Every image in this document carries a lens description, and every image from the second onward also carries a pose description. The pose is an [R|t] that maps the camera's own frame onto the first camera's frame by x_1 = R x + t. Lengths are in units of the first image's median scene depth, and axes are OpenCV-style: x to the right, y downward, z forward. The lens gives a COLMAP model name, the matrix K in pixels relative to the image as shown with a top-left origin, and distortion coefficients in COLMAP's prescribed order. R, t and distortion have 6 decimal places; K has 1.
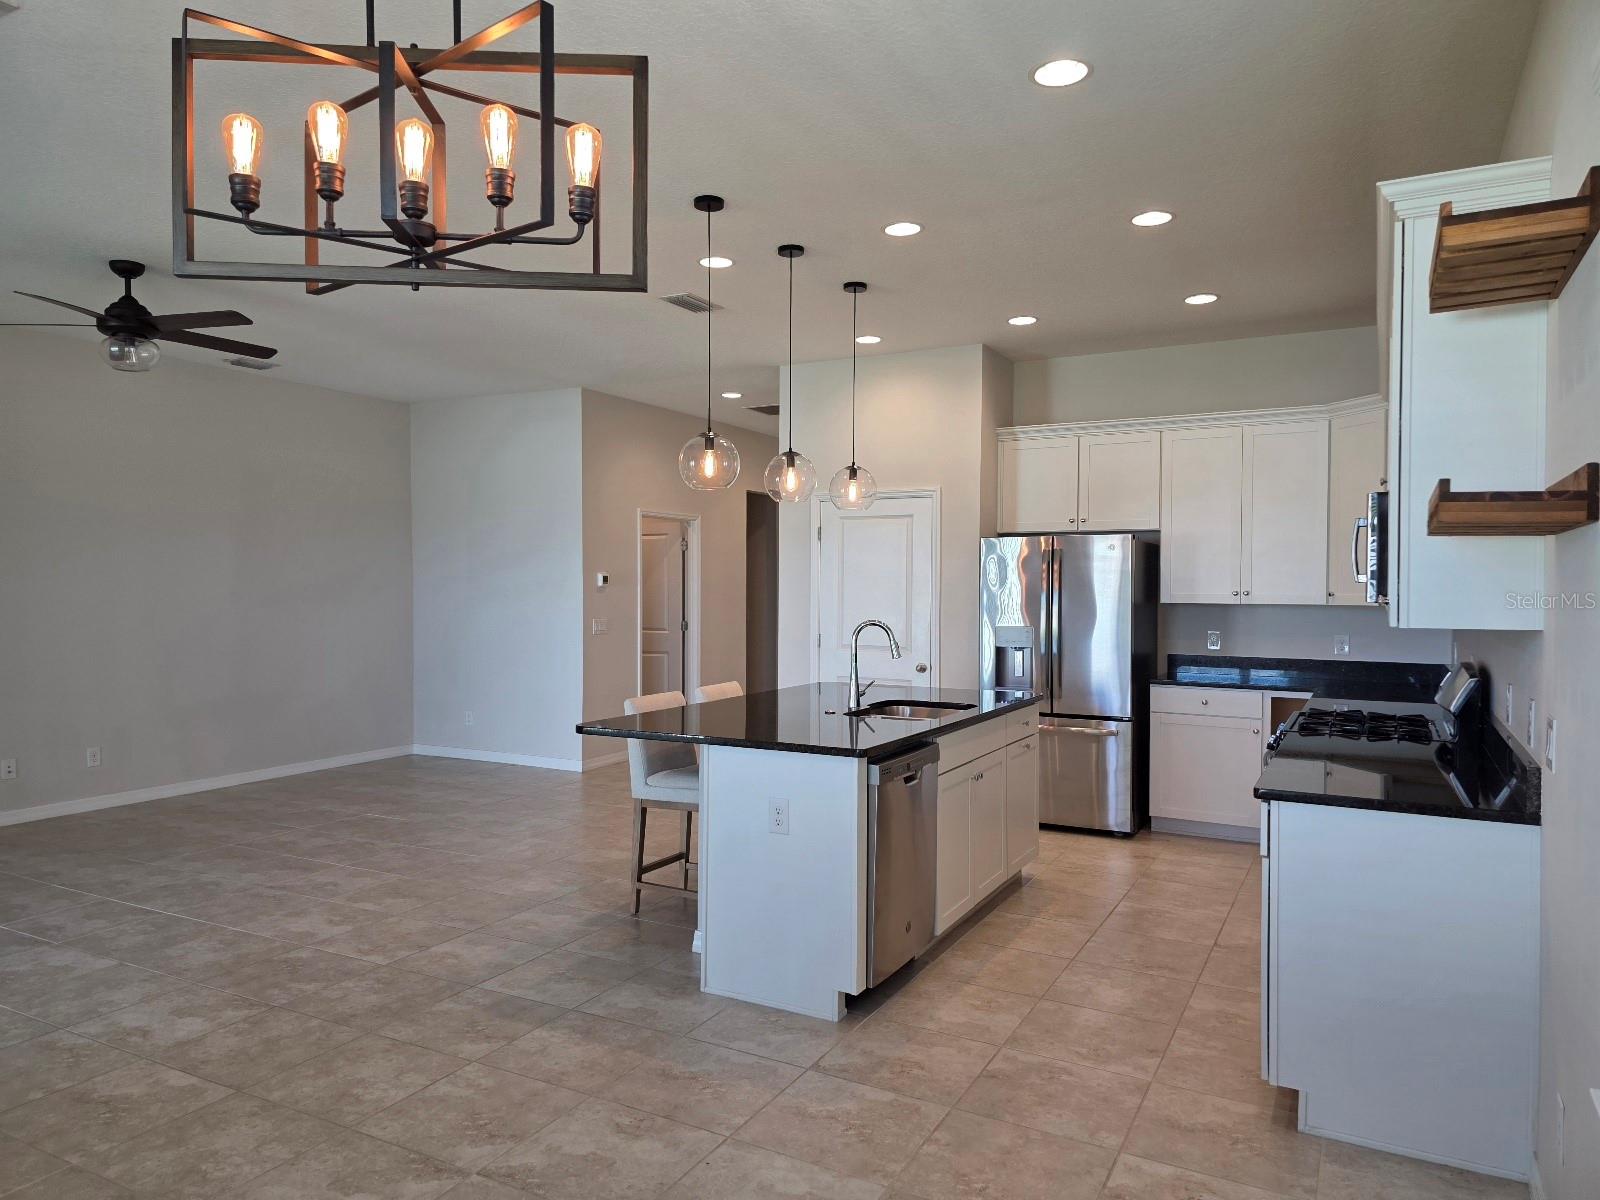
lens RADIAL K [[1071.0, 0, 800.0], [0, 1071.0, 600.0], [0, 0, 1]] dist [0.061977, -0.051674]
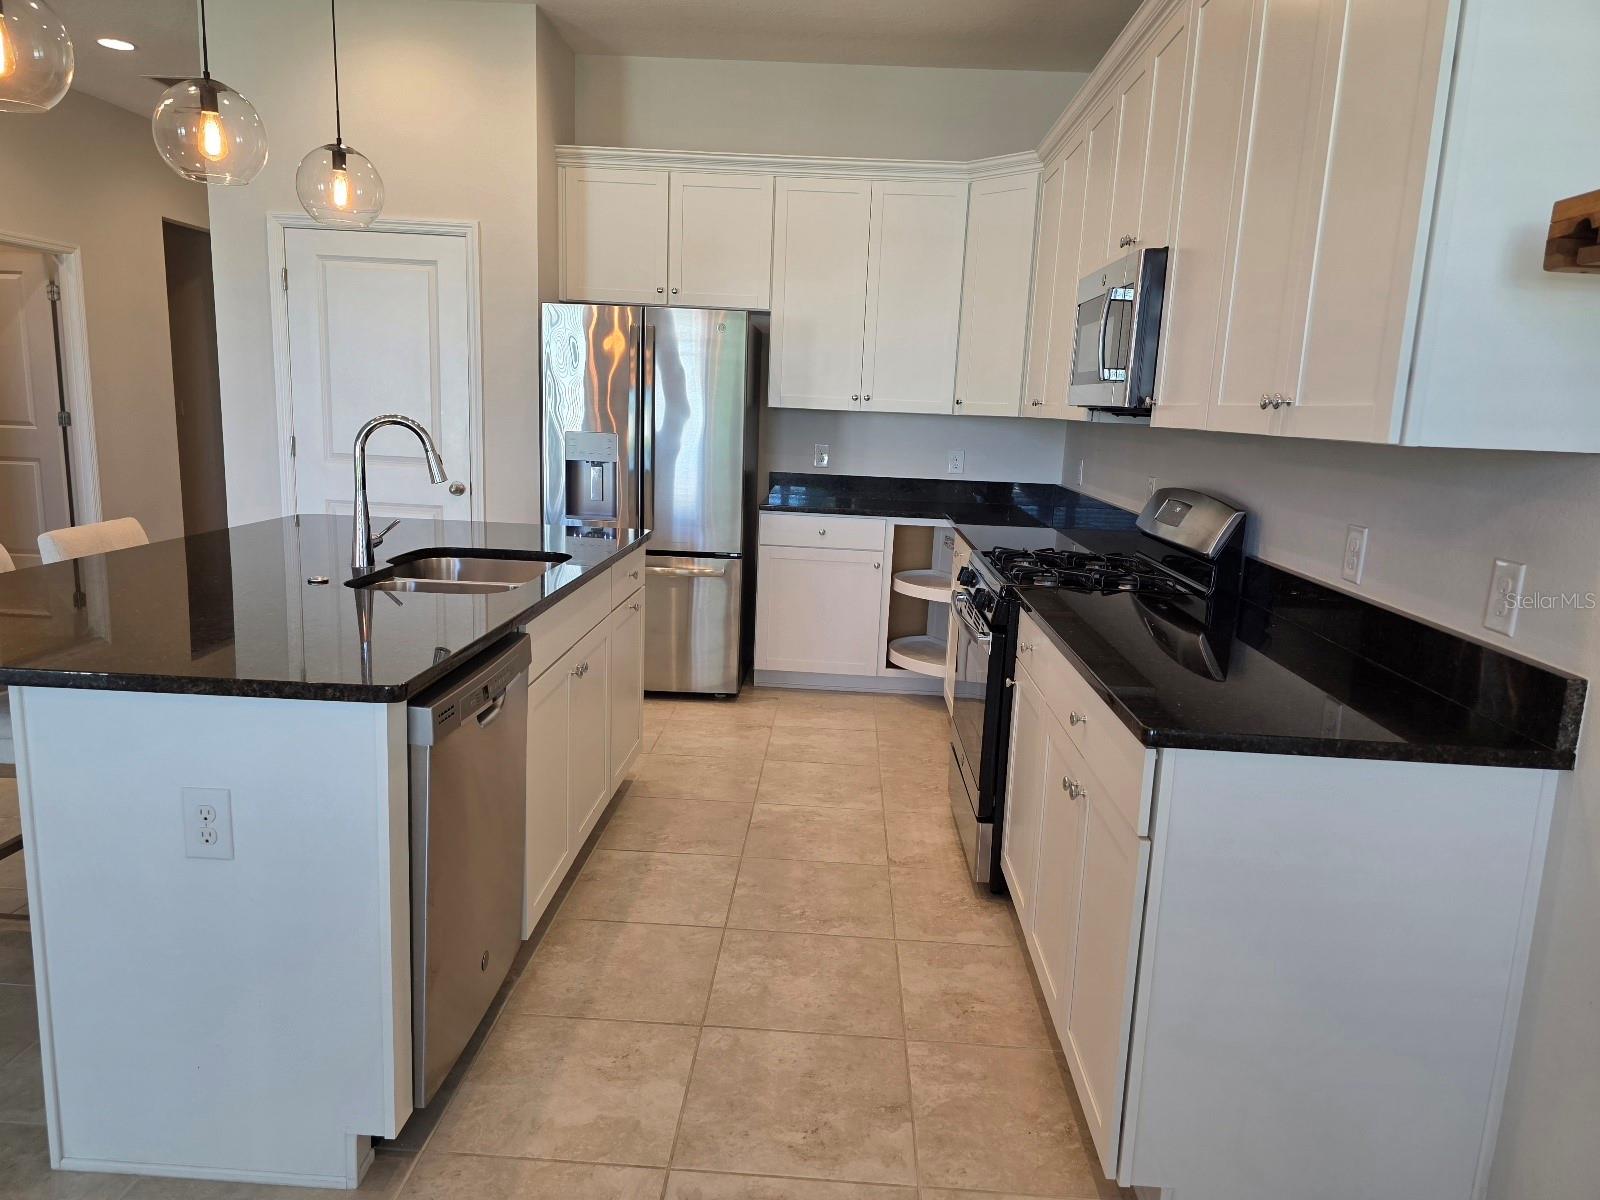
lens RADIAL K [[1071.0, 0, 800.0], [0, 1071.0, 600.0], [0, 0, 1]] dist [0.061977, -0.051674]
pose [[0.901563, -0.046134, 0.430182, 0.010242], [-0.030866, 0.984907, 0.170312, 0.010003], [-0.431546, -0.166825, 0.886531, 0.342524]]
